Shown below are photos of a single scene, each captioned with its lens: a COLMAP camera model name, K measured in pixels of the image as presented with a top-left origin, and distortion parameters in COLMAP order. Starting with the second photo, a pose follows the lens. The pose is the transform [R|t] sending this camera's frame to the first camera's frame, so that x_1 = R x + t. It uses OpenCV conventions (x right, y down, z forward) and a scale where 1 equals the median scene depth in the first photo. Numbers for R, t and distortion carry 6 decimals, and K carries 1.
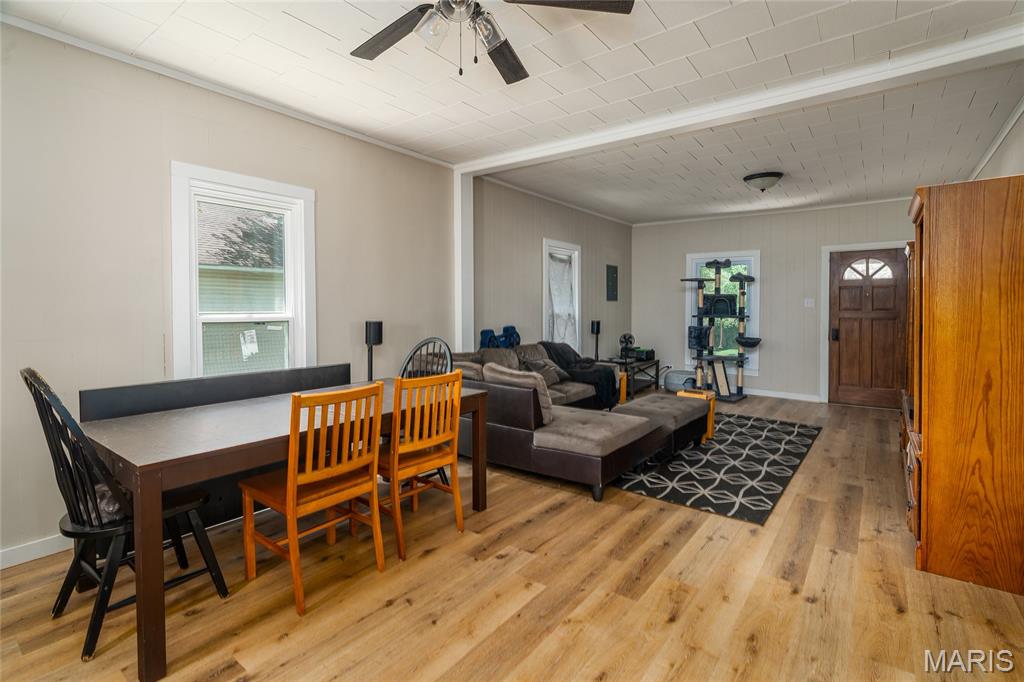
lens RADIAL K [[482.9, 0, 512.8], [0, 482.9, 309.9], [0, 0, 1]] dist [-0.002577, 0.000422]
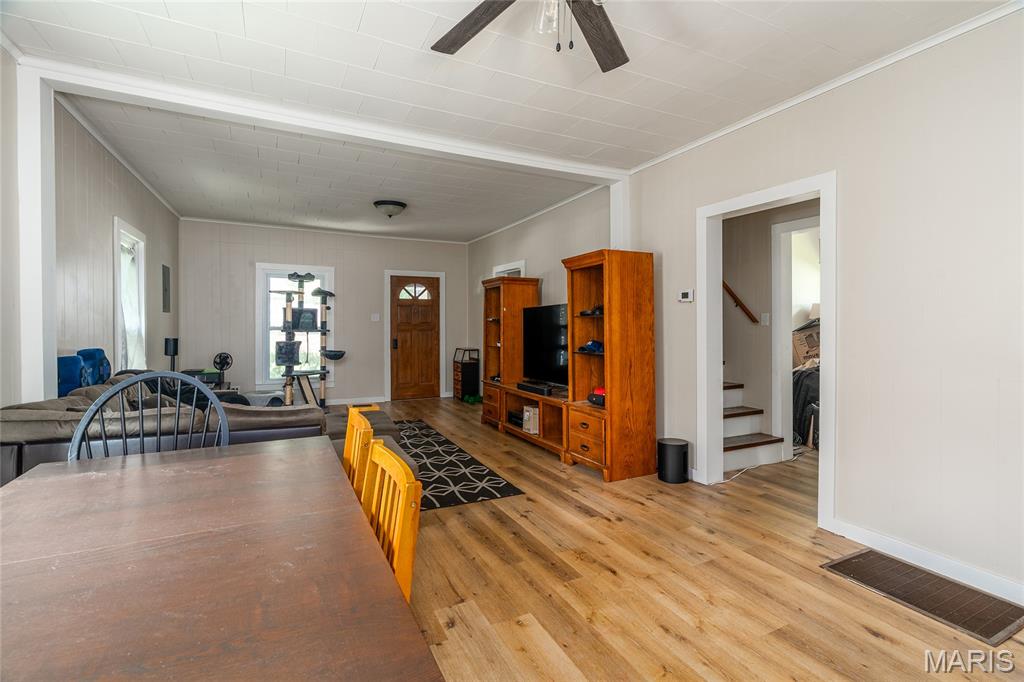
lens RADIAL K [[472.6, 0, 513.0], [0, 472.6, 325.8], [0, 0, 1]] dist [0.002303, 0.000632]
pose [[0.445250, -0.005502, 0.895390, -0.557151], [0.001428, 0.999984, 0.005434, -0.001349], [-0.895405, -0.001141, 0.445251, 0.436624]]
